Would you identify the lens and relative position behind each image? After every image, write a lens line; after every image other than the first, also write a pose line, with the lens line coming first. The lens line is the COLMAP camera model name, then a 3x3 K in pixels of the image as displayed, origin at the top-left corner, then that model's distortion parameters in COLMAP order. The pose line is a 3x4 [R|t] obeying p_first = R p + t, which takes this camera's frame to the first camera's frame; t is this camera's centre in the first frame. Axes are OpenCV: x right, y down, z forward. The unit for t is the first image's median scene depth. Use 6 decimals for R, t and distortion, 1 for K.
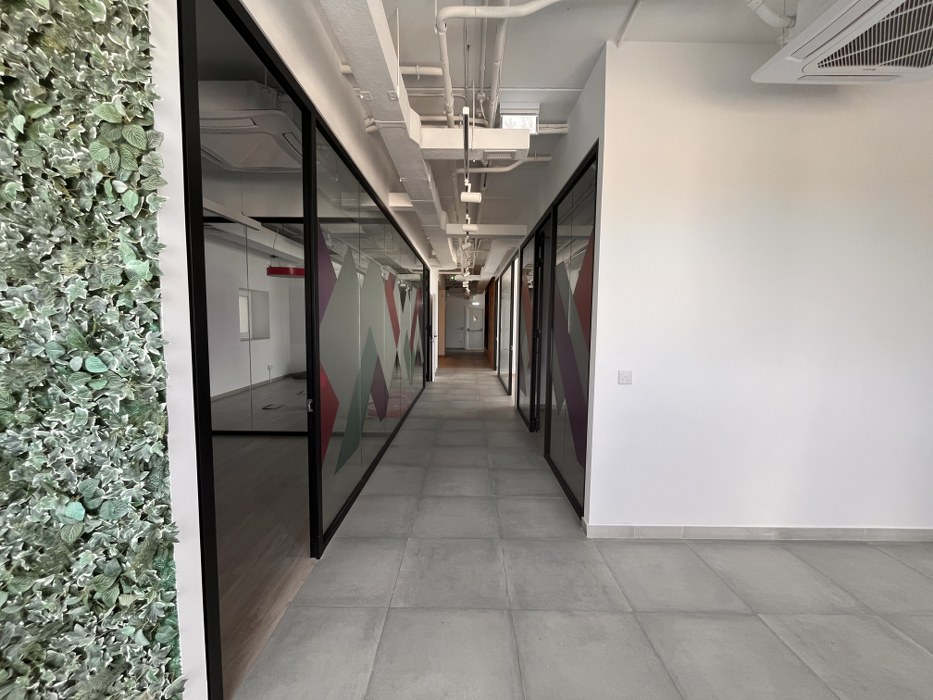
lens RADIAL K [[375.8, 0, 462.6], [0, 375.8, 349.2], [0, 0, 1]] dist [-0.001084, -0.000458]
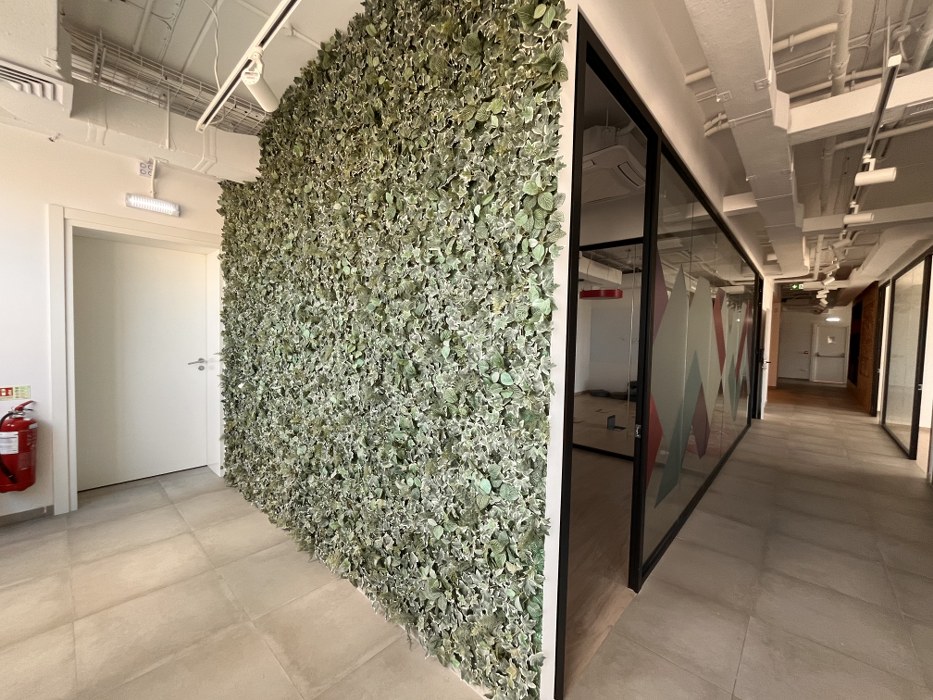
lens RADIAL K [[375.8, 0, 466.7], [0, 375.8, 349.5], [0, 0, 1]] dist [-0.001084, -0.000458]
pose [[0.746947, 0.034522, -0.663987, -0.097201], [-0.065470, 0.997617, -0.021781, -0.011406], [0.661653, 0.059740, 0.747427, -0.041179]]
